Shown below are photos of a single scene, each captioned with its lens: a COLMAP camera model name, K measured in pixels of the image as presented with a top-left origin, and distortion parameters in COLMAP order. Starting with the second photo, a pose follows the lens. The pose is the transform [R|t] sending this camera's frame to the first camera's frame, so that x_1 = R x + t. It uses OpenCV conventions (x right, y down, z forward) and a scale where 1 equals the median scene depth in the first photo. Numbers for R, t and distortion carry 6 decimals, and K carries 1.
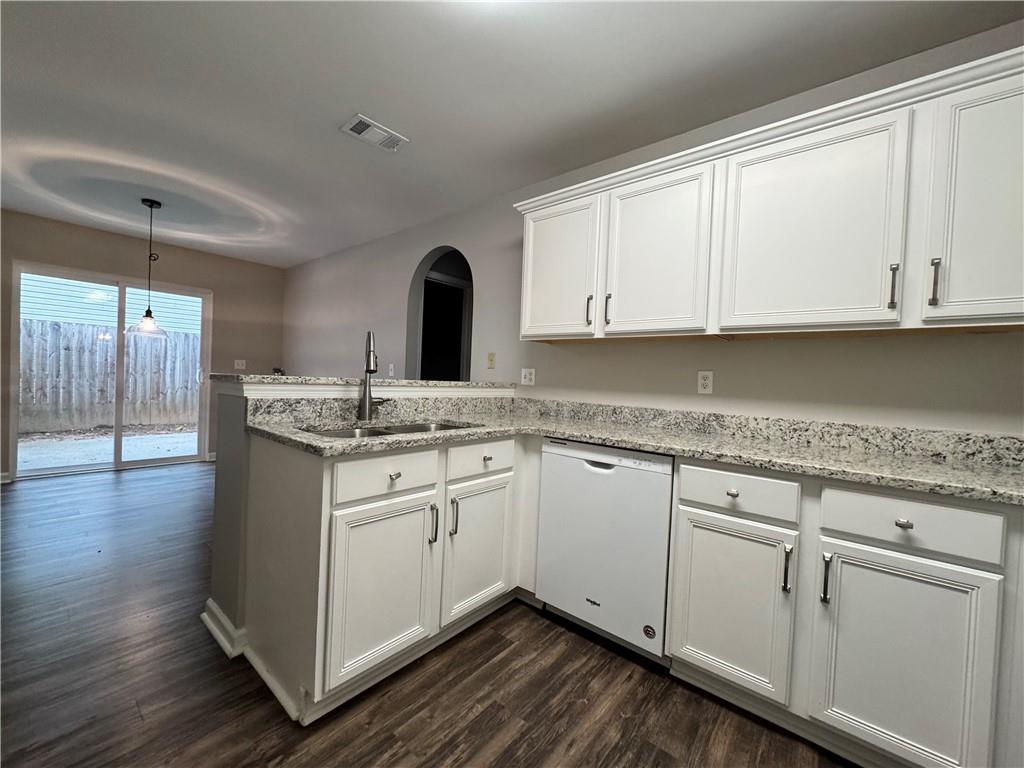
lens RADIAL K [[408.6, 0, 512.4], [0, 408.6, 385.2], [0, 0, 1]] dist [-0.002177, 0.000343]
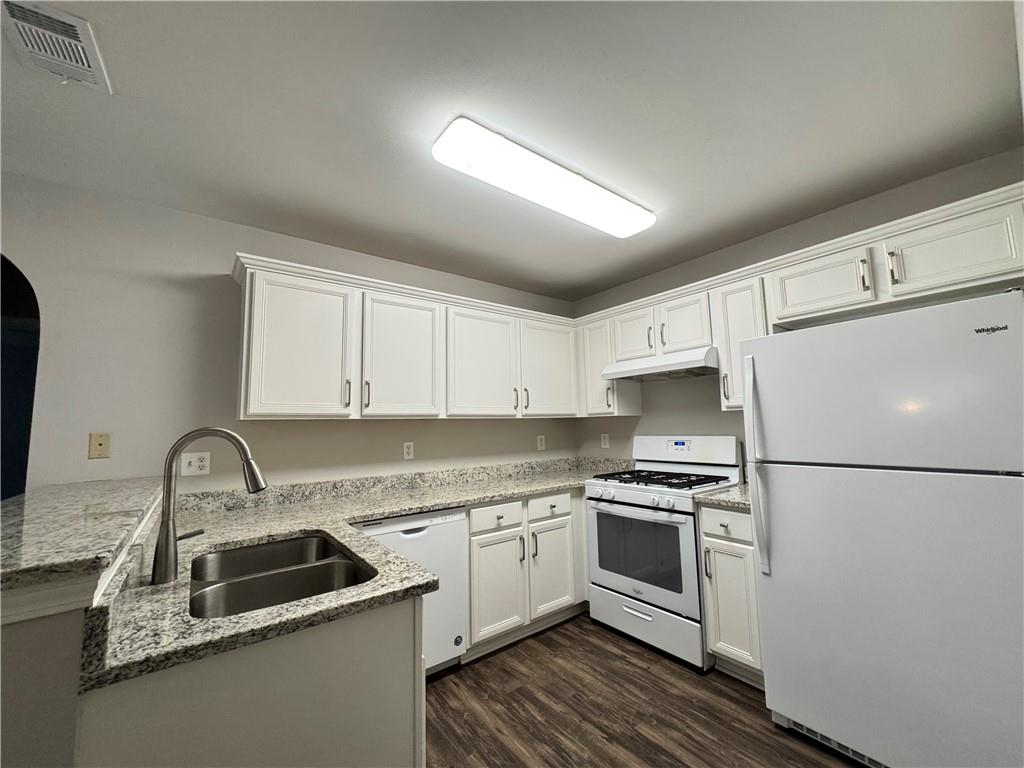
lens RADIAL K [[408.6, 0, 513.7], [0, 408.6, 384.6], [0, 0, 1]] dist [-0.002177, 0.000343]
pose [[0.217912, 0.051236, 0.974623, -0.582927], [0.049441, 0.996759, -0.063454, -0.090856], [-0.974715, 0.062014, 0.214673, 0.273669]]
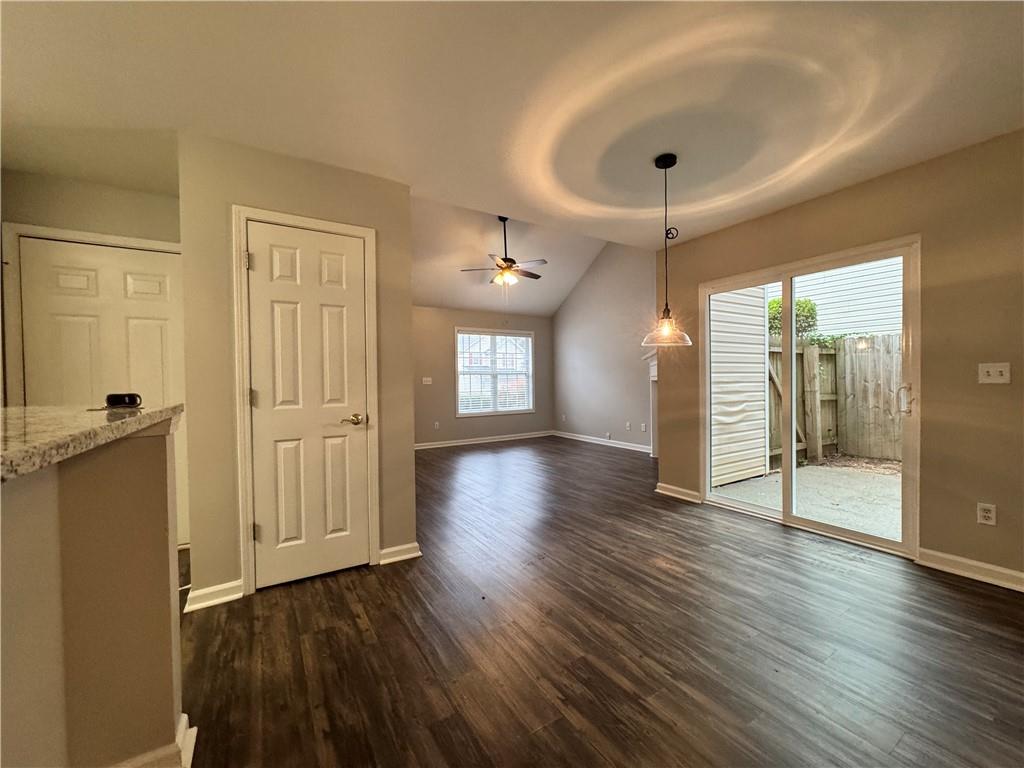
lens RADIAL K [[408.6, 0, 515.2], [0, 408.6, 386.5], [0, 0, 1]] dist [-0.002177, 0.000343]
pose [[-0.312400, -0.021484, -0.949708, -0.156490], [-0.016357, 0.999718, -0.017235, -0.037440], [0.949810, 0.010150, -0.312663, 1.207725]]
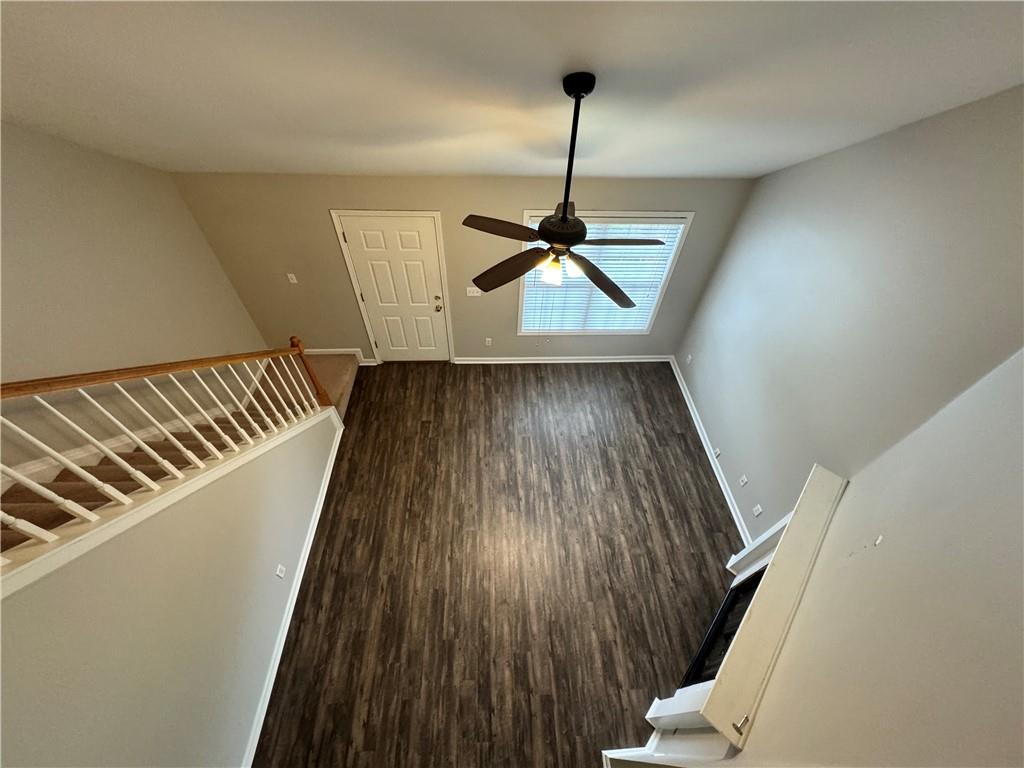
lens RADIAL K [[408.6, 0, 511.5], [0, 408.6, 387.8], [0, 0, 1]] dist [-0.002177, 0.000343]
pose [[-0.734076, 0.468184, -0.491871, -1.546340], [-0.077237, 0.662068, 0.745454, -1.147767], [0.674661, 0.585210, -0.449847, 0.981516]]
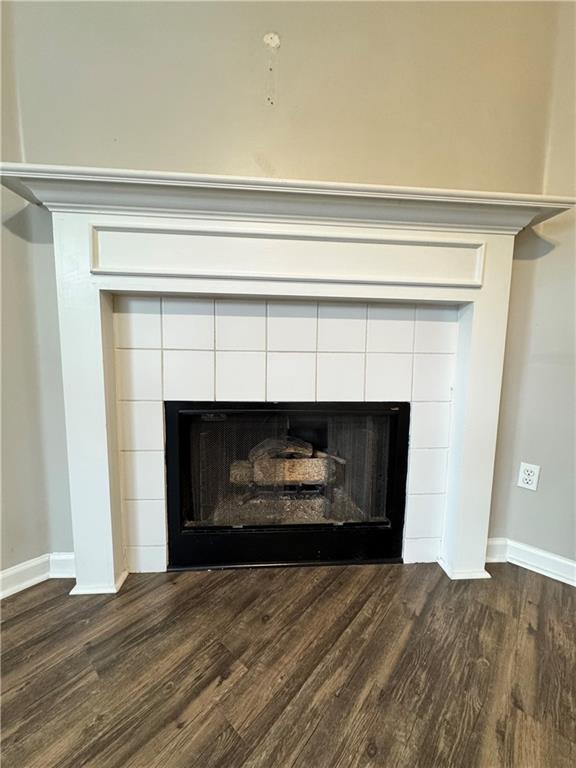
lens RADIAL K [[306.4, 0, 285.0], [0, 306.4, 383.6], [0, 0, 1]] dist [-0.002177, 0.000343]
pose [[0.999709, -0.020353, -0.012940, -2.266252], [0.021322, 0.996582, 0.079809, -0.027736], [0.011271, -0.080062, 0.996726, 0.812378]]
